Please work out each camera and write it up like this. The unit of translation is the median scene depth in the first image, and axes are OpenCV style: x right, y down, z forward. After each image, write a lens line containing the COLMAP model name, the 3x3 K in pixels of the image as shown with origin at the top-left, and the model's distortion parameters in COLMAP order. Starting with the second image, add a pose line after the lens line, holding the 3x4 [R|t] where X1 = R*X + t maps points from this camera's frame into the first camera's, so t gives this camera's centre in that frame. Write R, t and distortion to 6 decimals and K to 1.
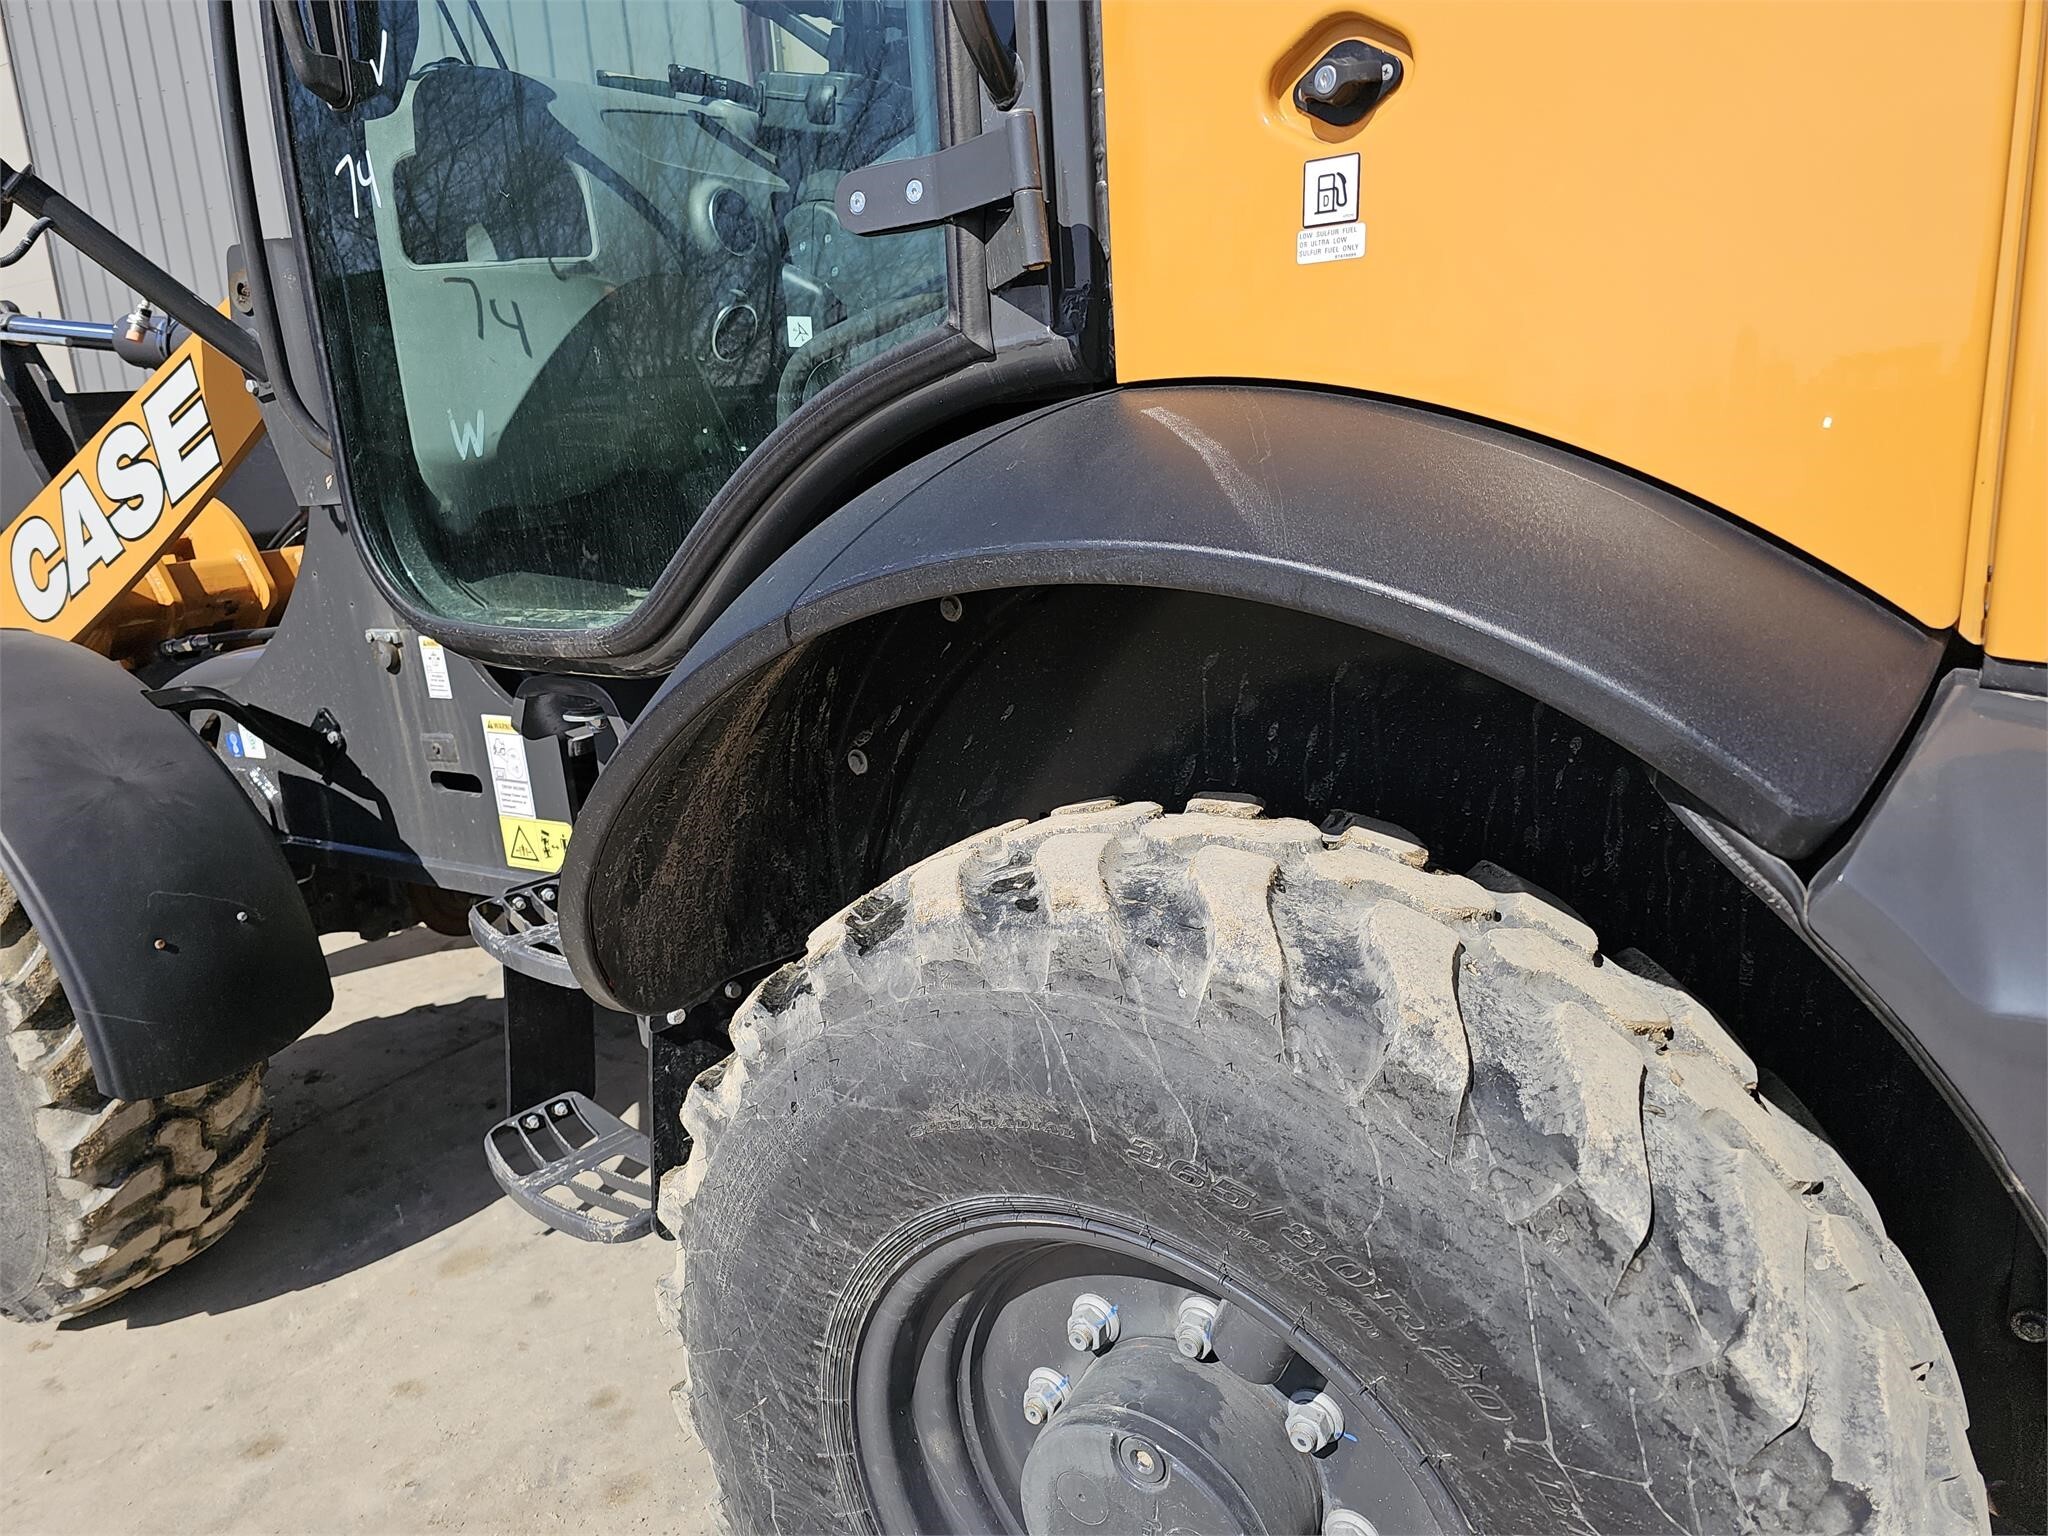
lens RADIAL K [[1382.6, 0, 1007.4], [0, 1382.6, 781.3], [0, 0, 1]] dist [0.055514, -0.053401]
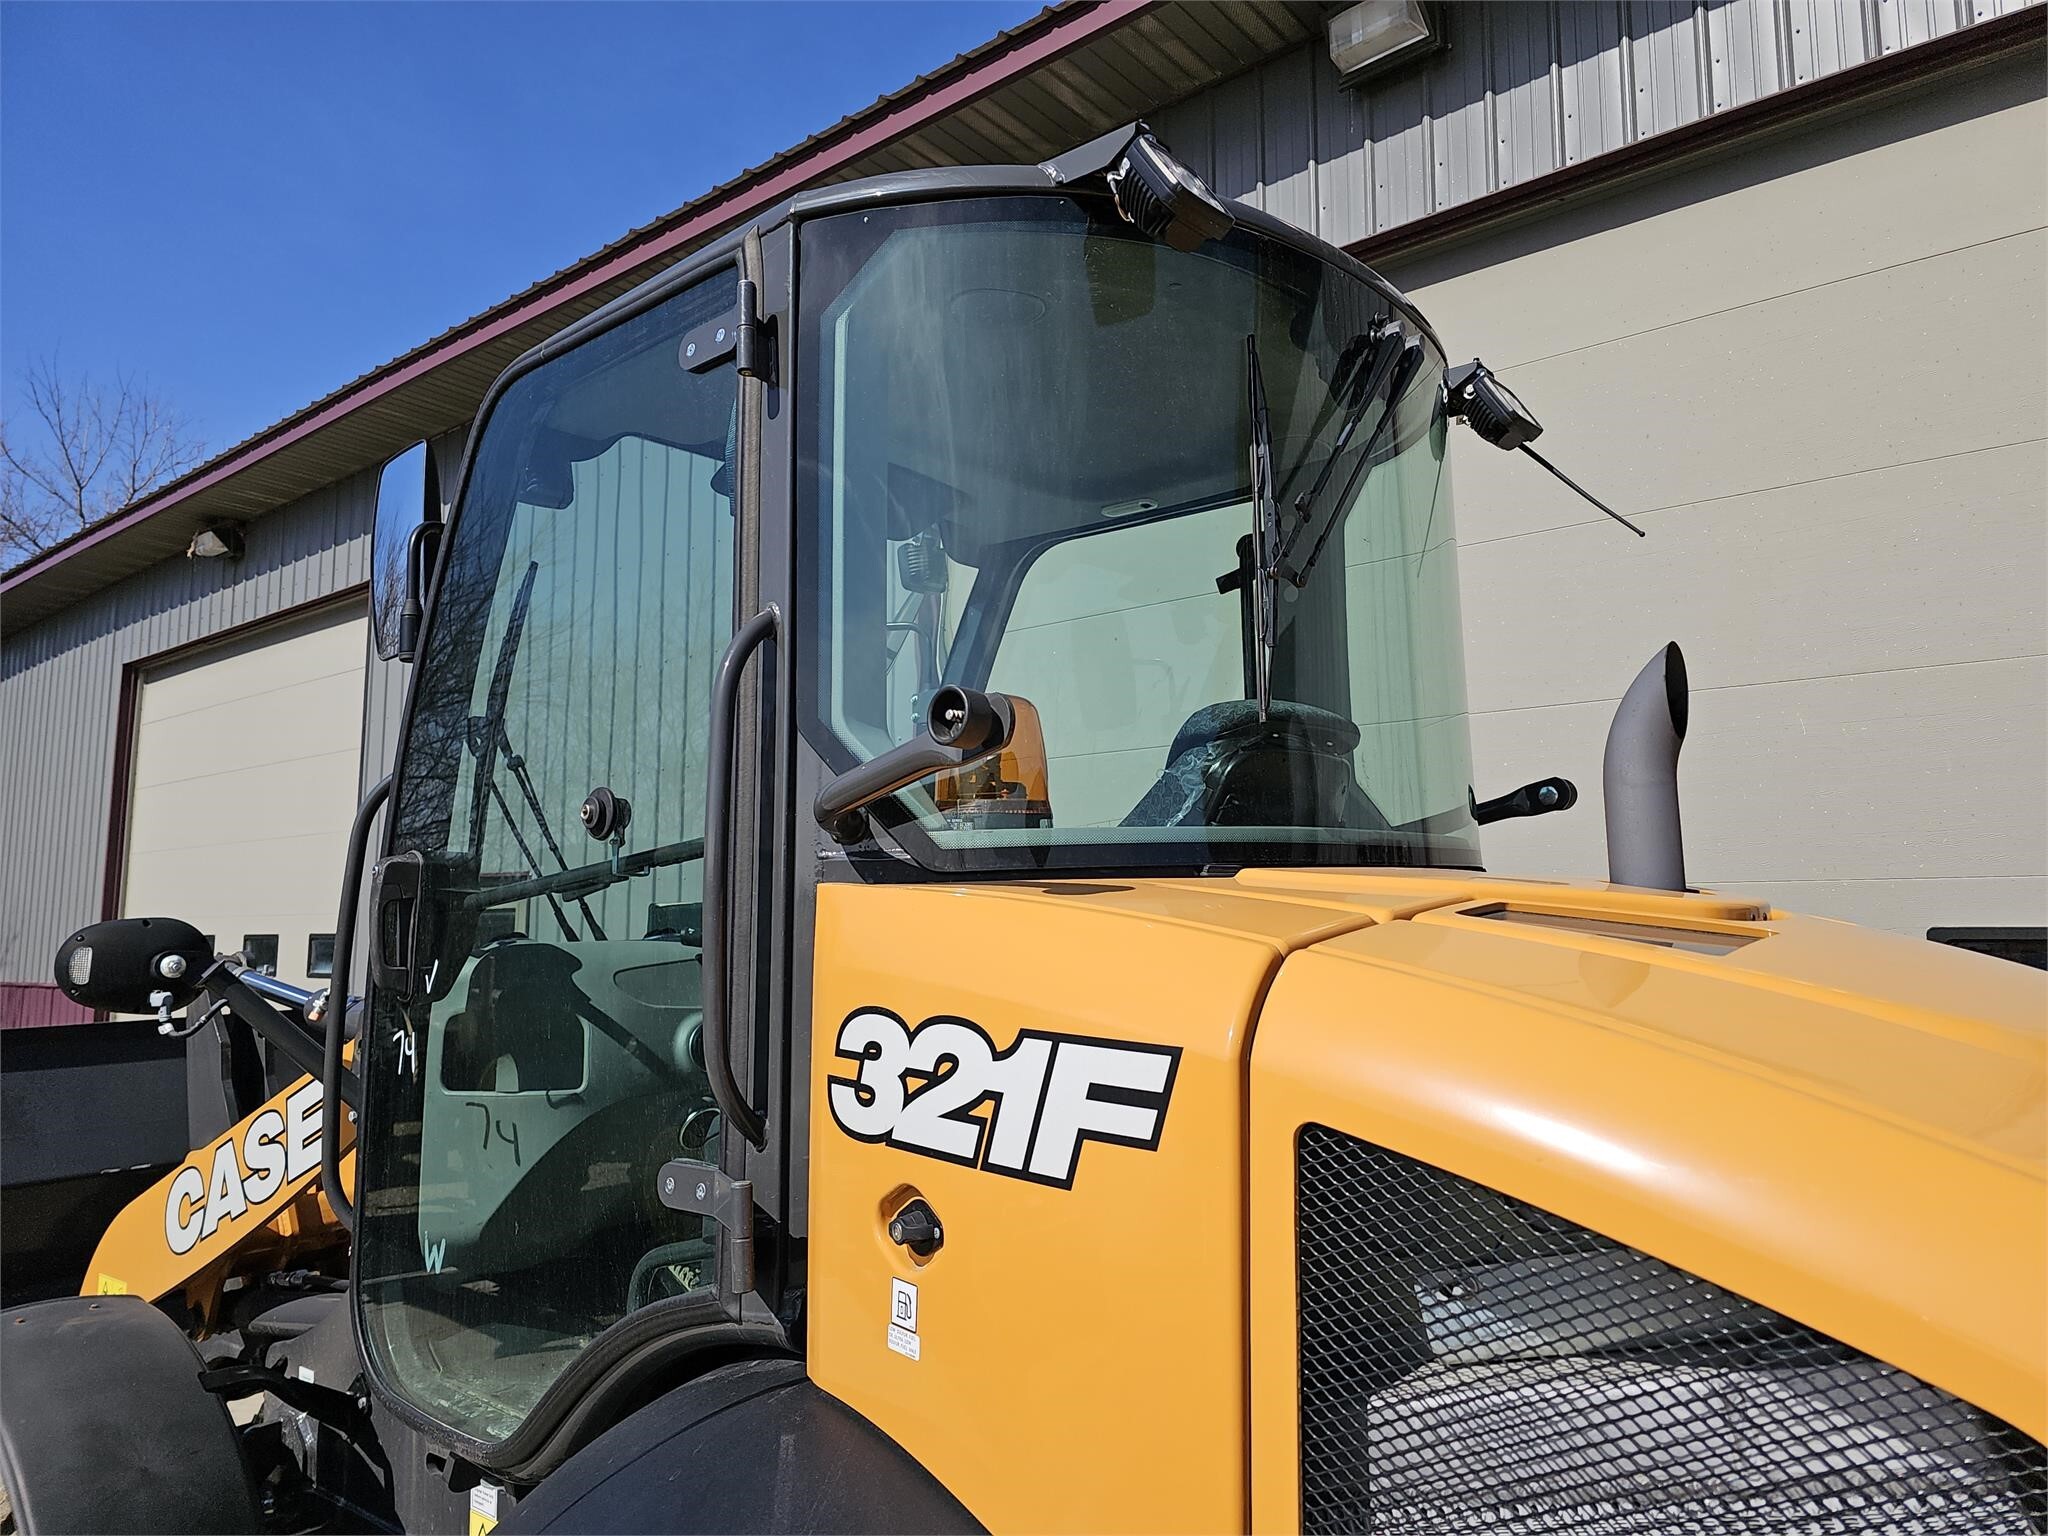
lens RADIAL K [[1382.6, 0, 1036.7], [0, 1382.6, 759.5], [0, 0, 1]] dist [0.055514, -0.053401]
pose [[0.988976, 0.040379, -0.142467, 0.252007], [-0.089038, 0.930907, -0.354238, -0.209829], [0.118320, 0.363018, 0.924240, -0.217465]]
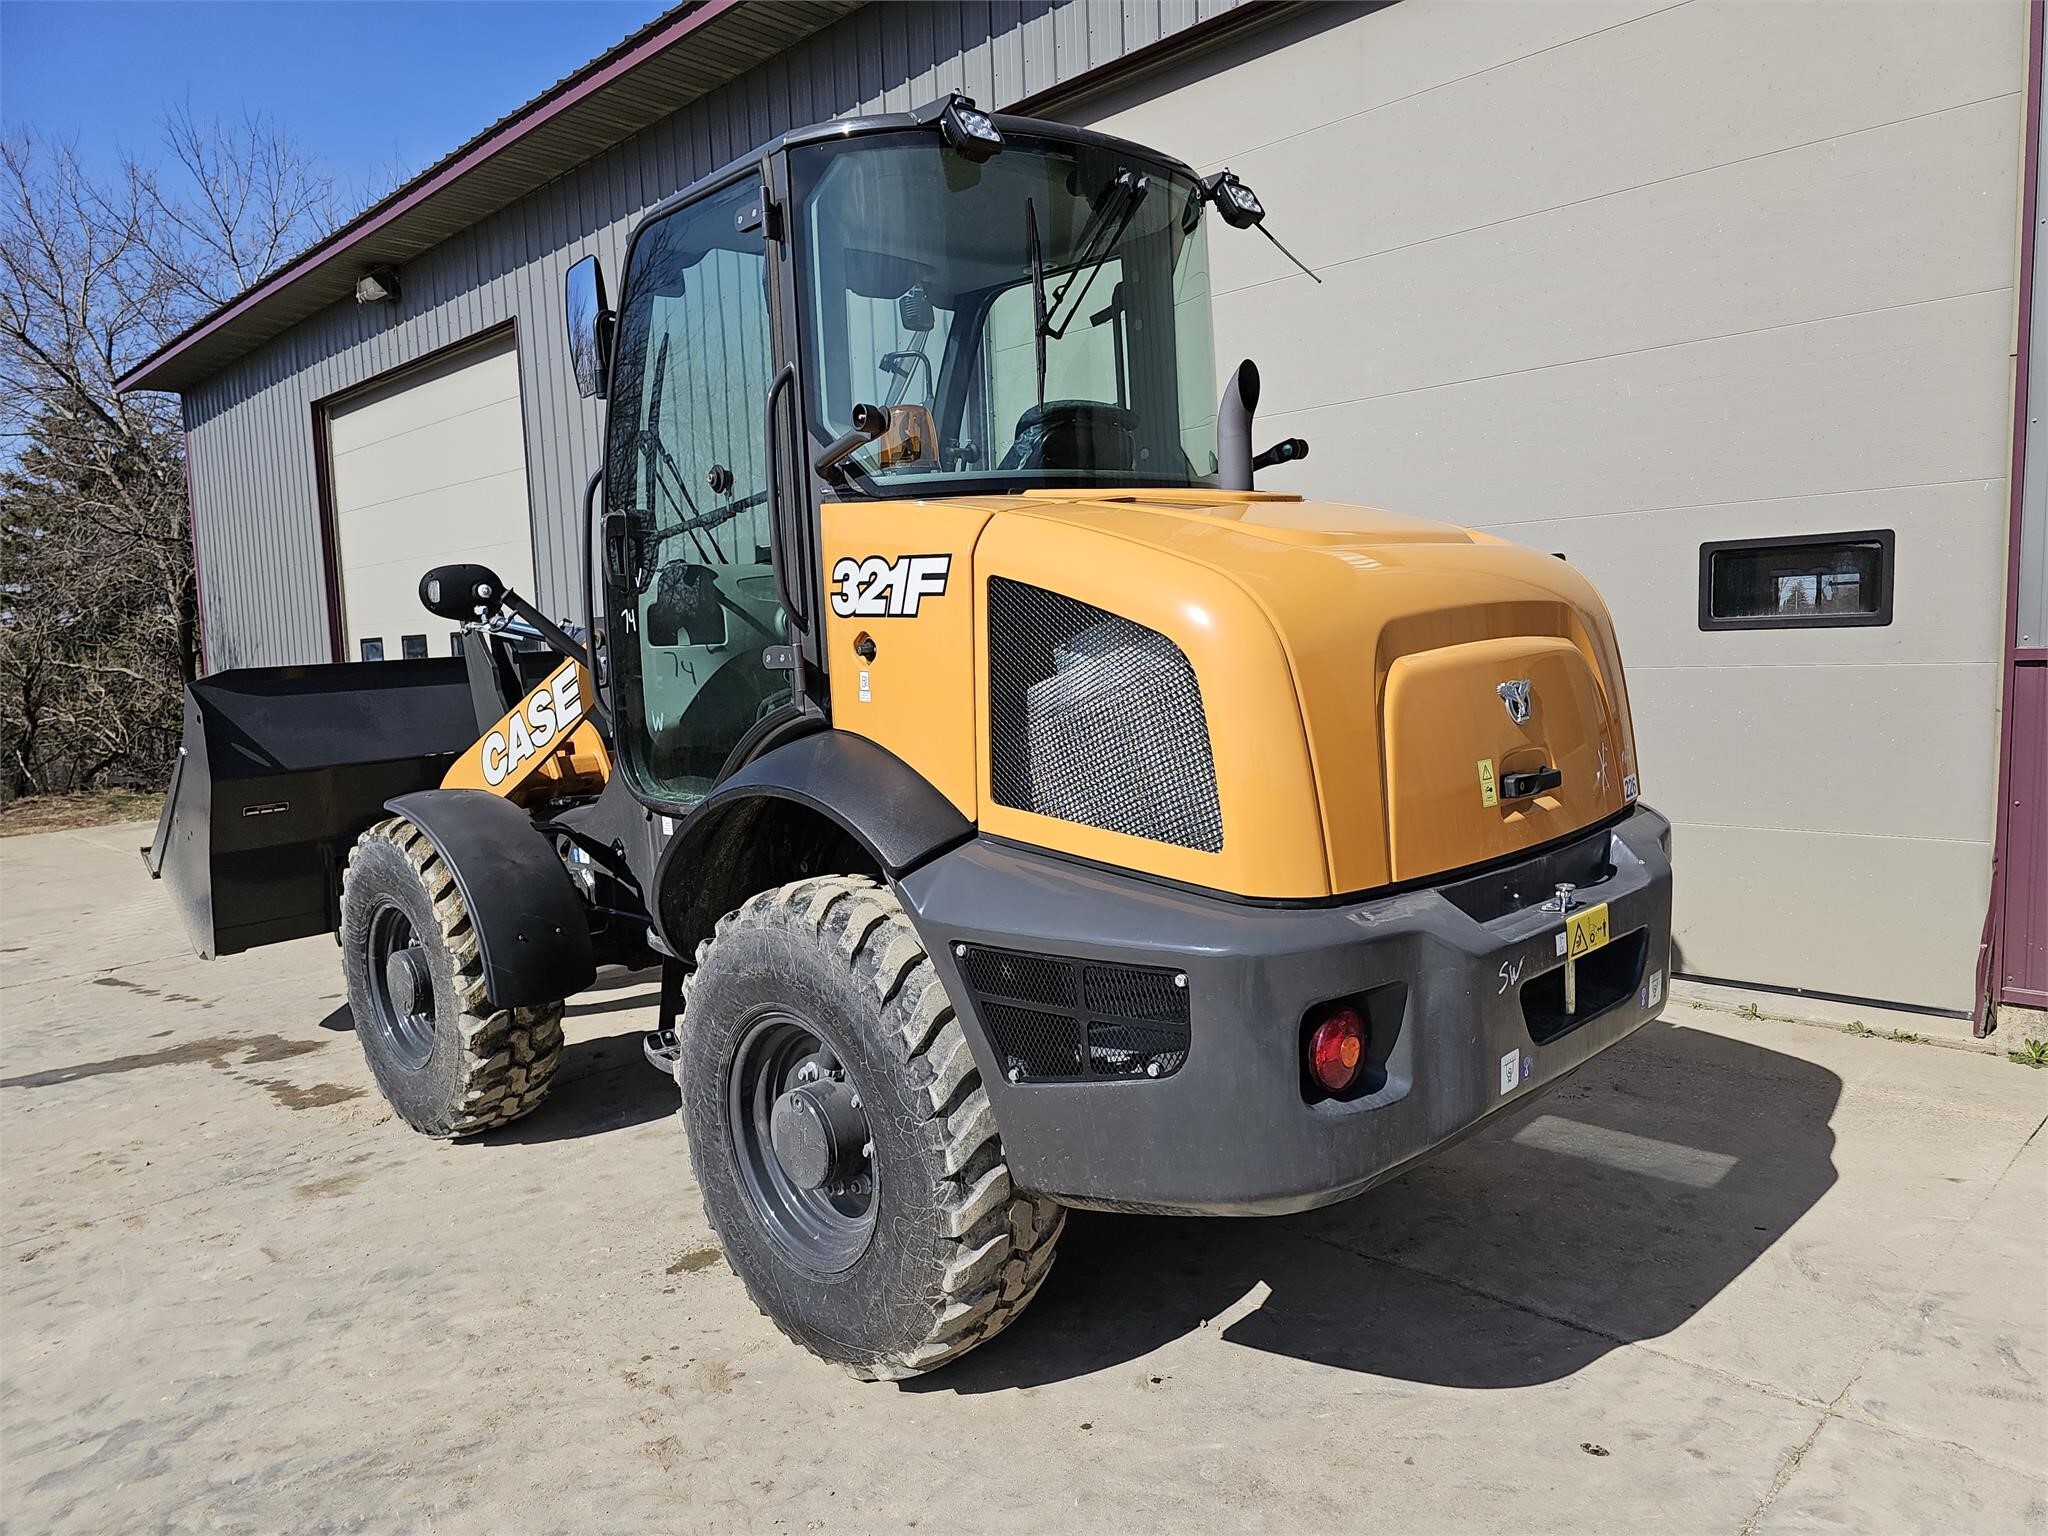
lens RADIAL K [[1382.6, 0, 1032.3], [0, 1382.6, 779.5], [0, 0, 1]] dist [0.055514, -0.053401]
pose [[0.972384, 0.048419, -0.228308, 0.636463], [-0.079326, 0.988570, -0.128203, 0.086932], [0.219492, 0.142773, 0.965111, -0.929995]]
